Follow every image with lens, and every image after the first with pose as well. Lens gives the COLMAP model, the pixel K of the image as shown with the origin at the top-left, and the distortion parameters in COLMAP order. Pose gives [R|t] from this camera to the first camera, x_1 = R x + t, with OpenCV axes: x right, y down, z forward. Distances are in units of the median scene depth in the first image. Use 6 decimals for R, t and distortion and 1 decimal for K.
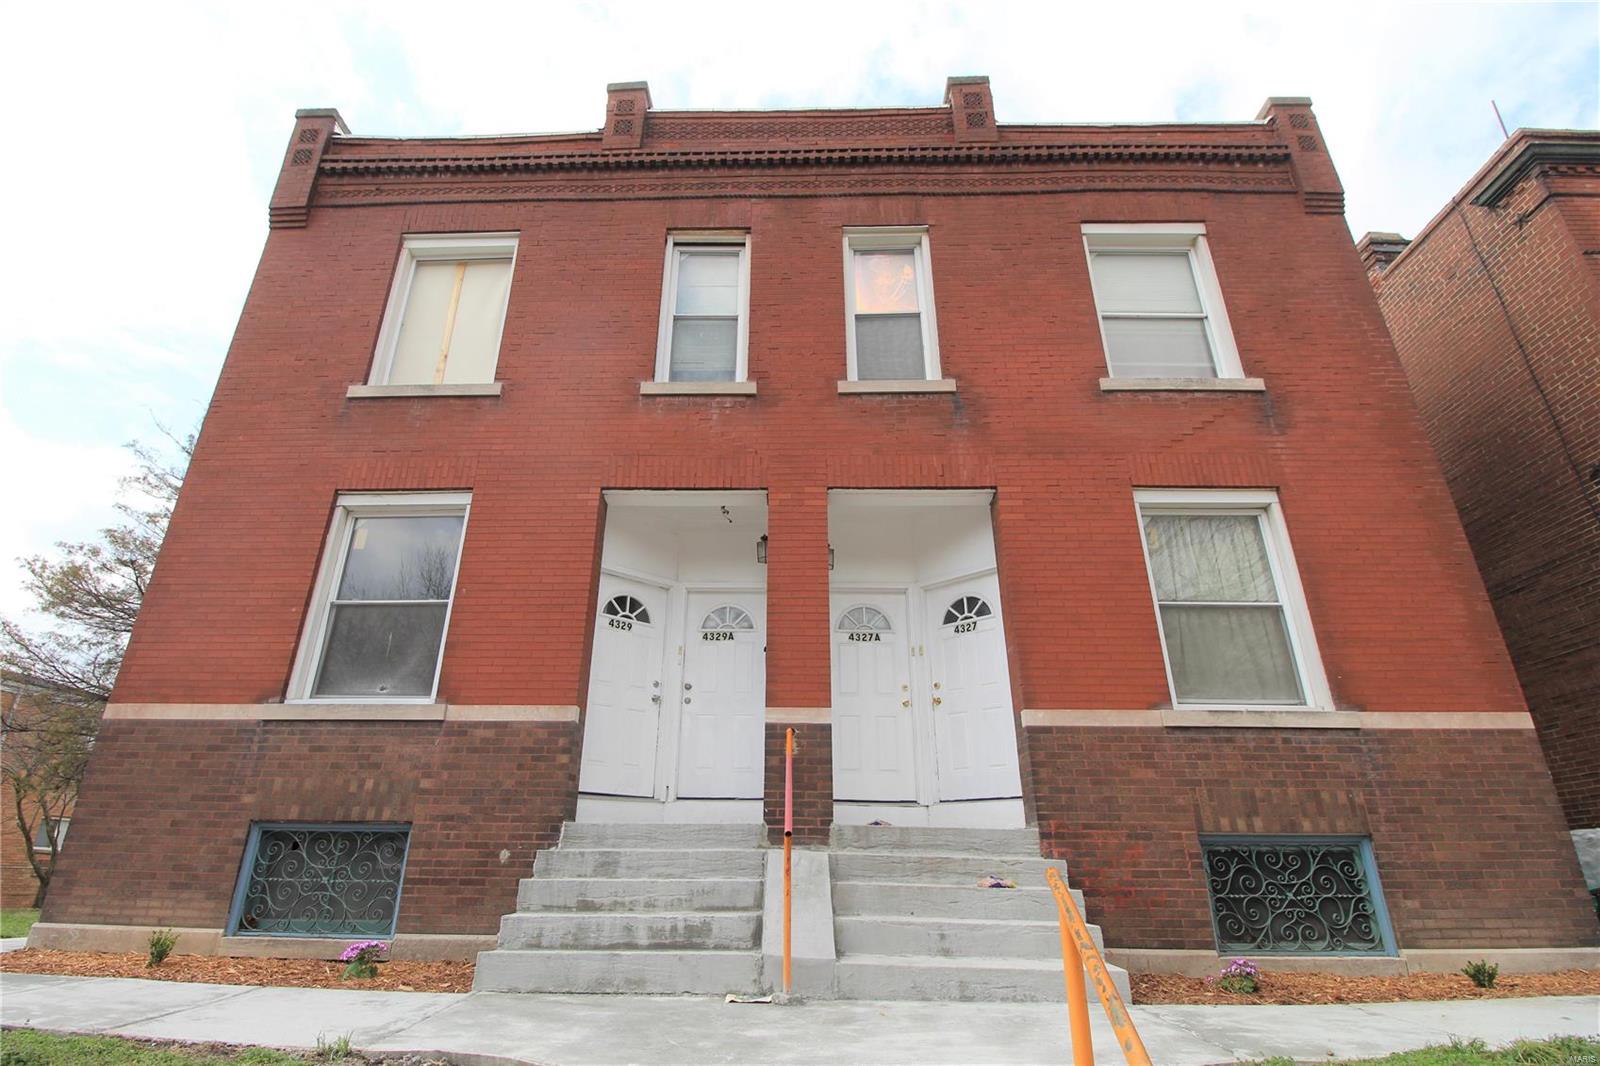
lens RADIAL K [[739.6, 0, 803.8], [0, 739.6, 519.2], [0, 0, 1]] dist [0.000253, -0.011920]
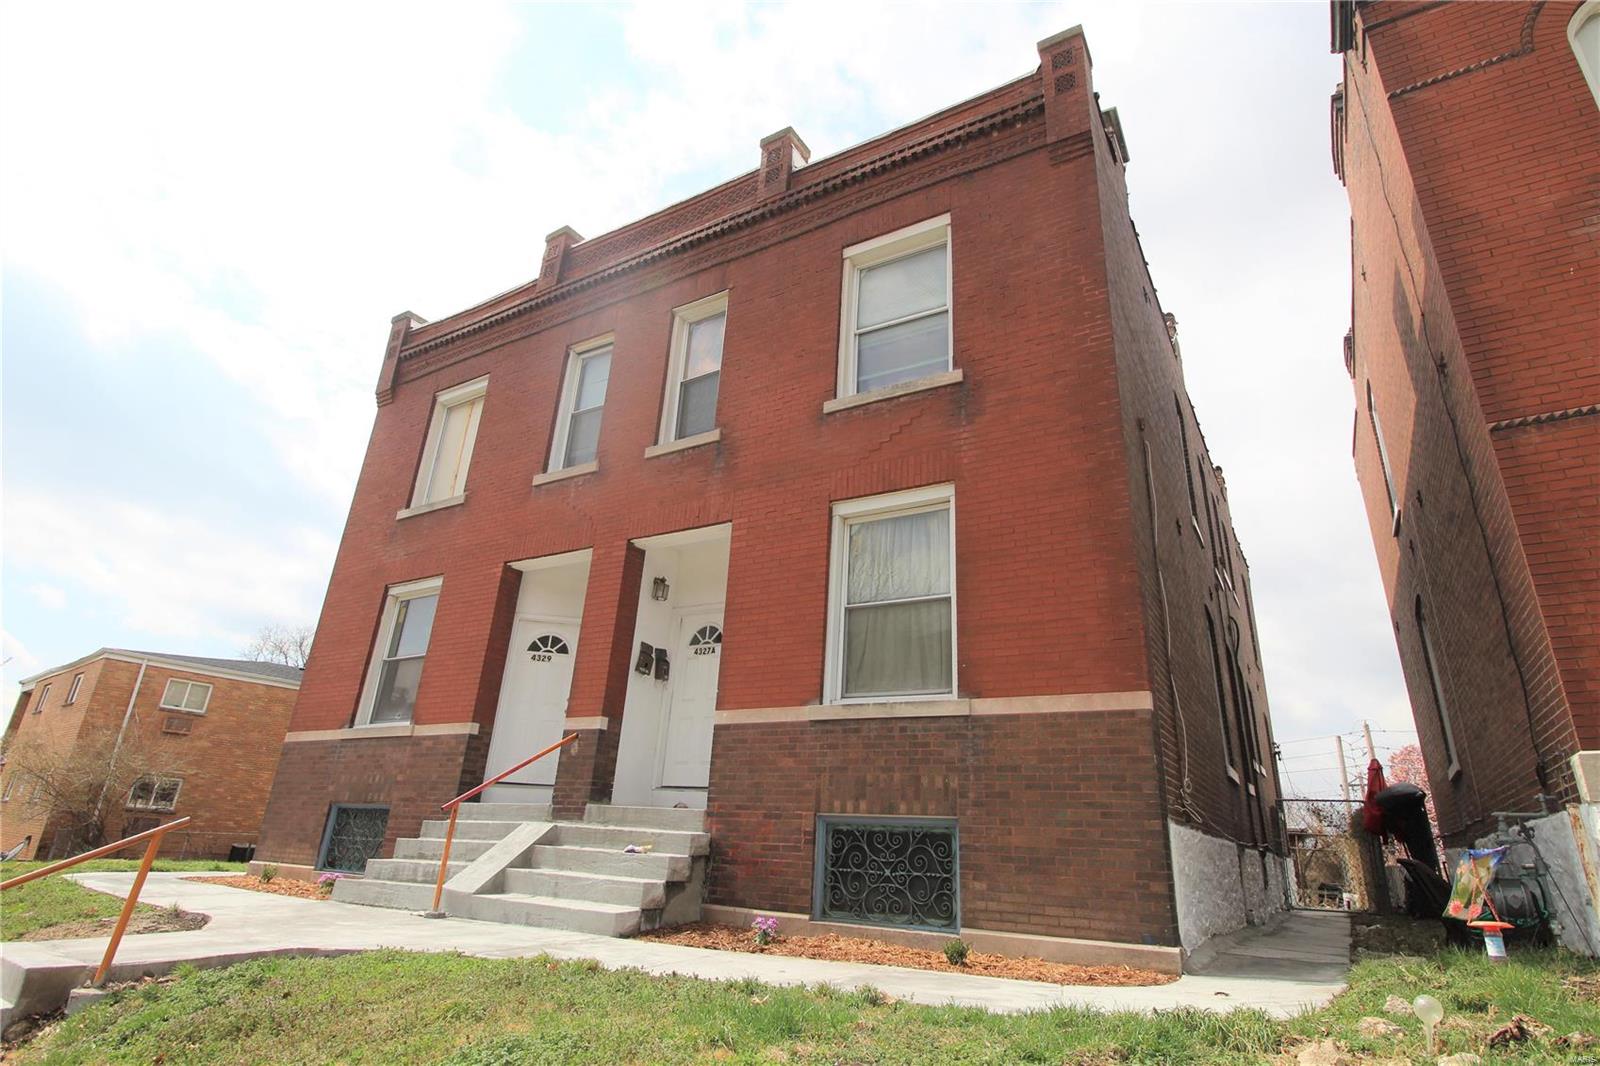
lens RADIAL K [[733.5, 0, 774.3], [0, 733.5, 521.8], [0, 0, 1]] dist [0.012309, -0.029766]
pose [[0.893301, -0.157643, -0.420906, 0.914979], [0.162108, 0.986446, -0.025410, -0.000512], [0.419207, -0.045533, 0.906748, -0.030241]]
